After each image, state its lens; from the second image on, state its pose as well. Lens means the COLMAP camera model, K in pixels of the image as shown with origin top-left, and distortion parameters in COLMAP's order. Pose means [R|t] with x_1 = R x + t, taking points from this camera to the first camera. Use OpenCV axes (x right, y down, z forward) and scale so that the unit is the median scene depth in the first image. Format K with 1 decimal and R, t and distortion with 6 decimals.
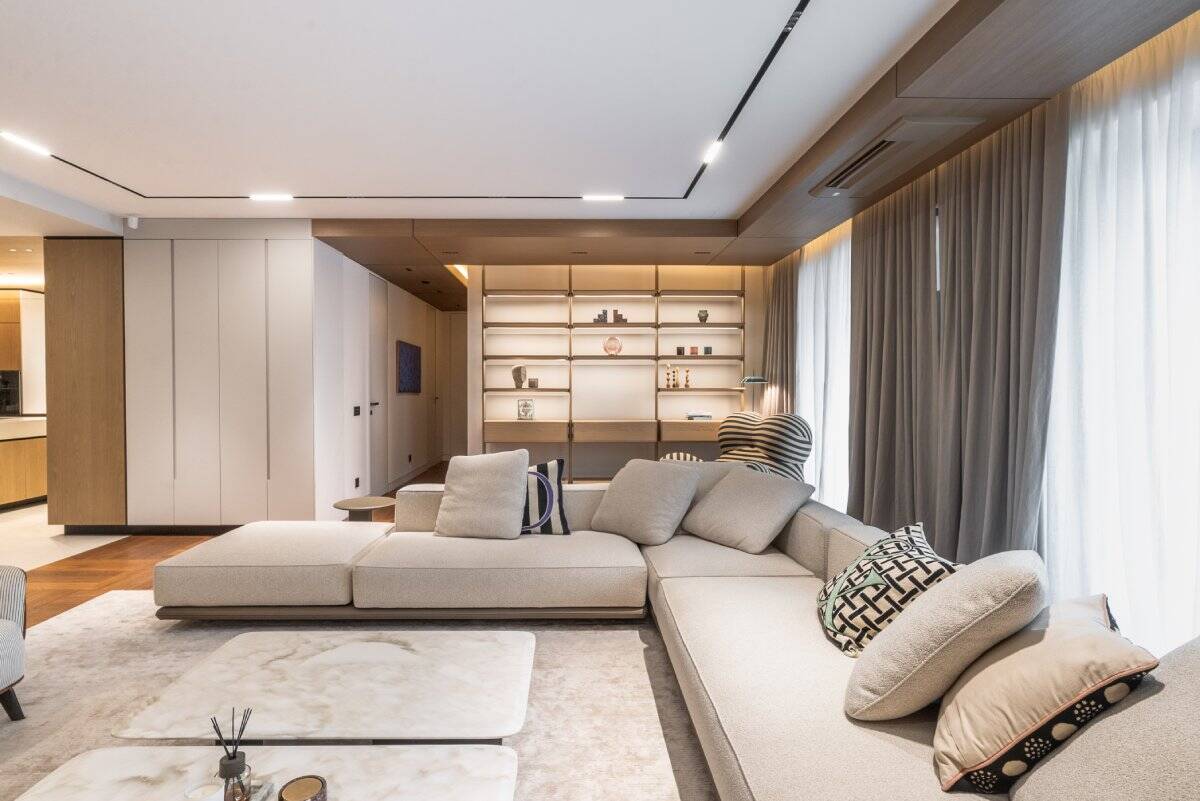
lens RADIAL K [[616.3, 0, 562.2], [0, 616.3, 408.5], [0, 0, 1]] dist [-0.014407, 0.006736]
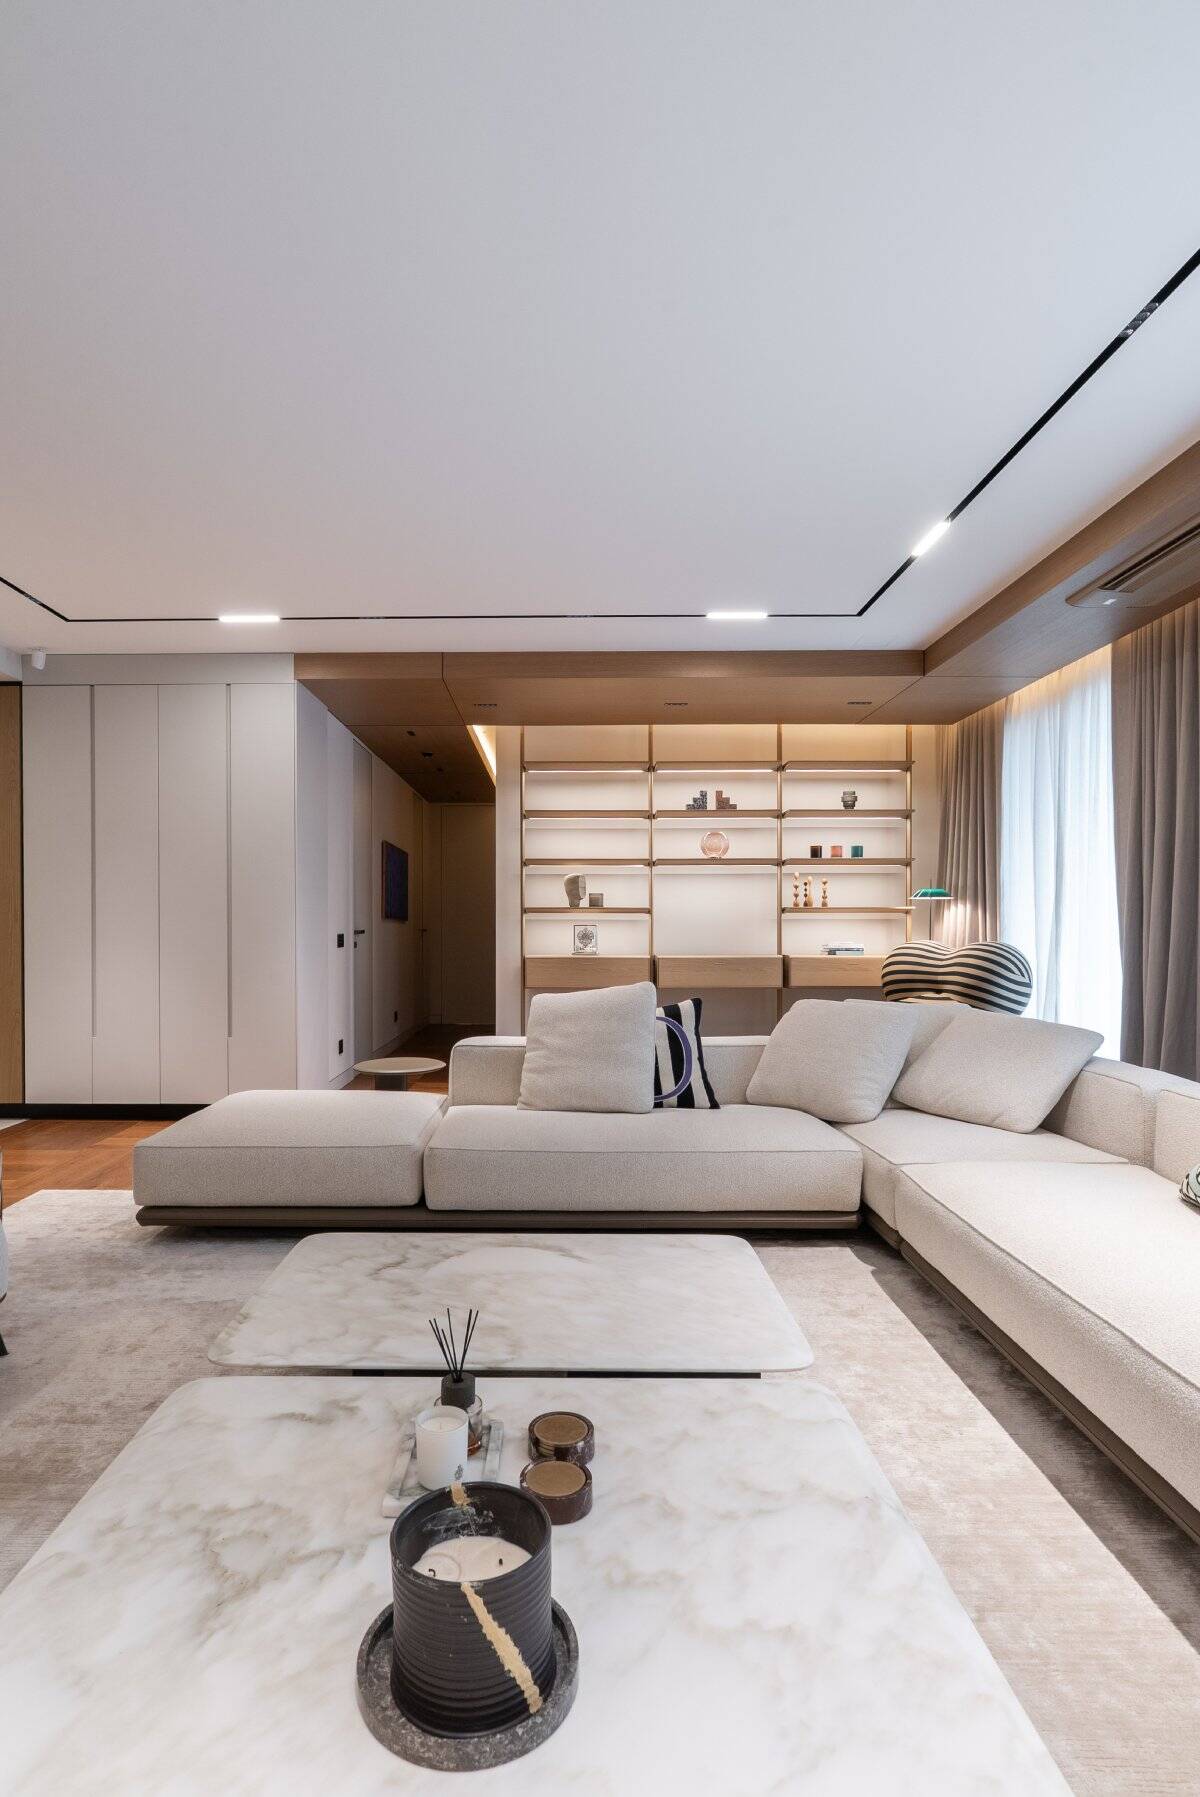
lens RADIAL K [[923.0, 0, 407.6], [0, 923.0, 971.0], [0, 0, 1]] dist [-0.014407, 0.006736]
pose [[0.999703, -0.000534, -0.024373, -0.268285], [-0.000016, 0.999746, -0.022543, 0.069146], [0.024379, 0.022537, 0.999449, -0.008512]]
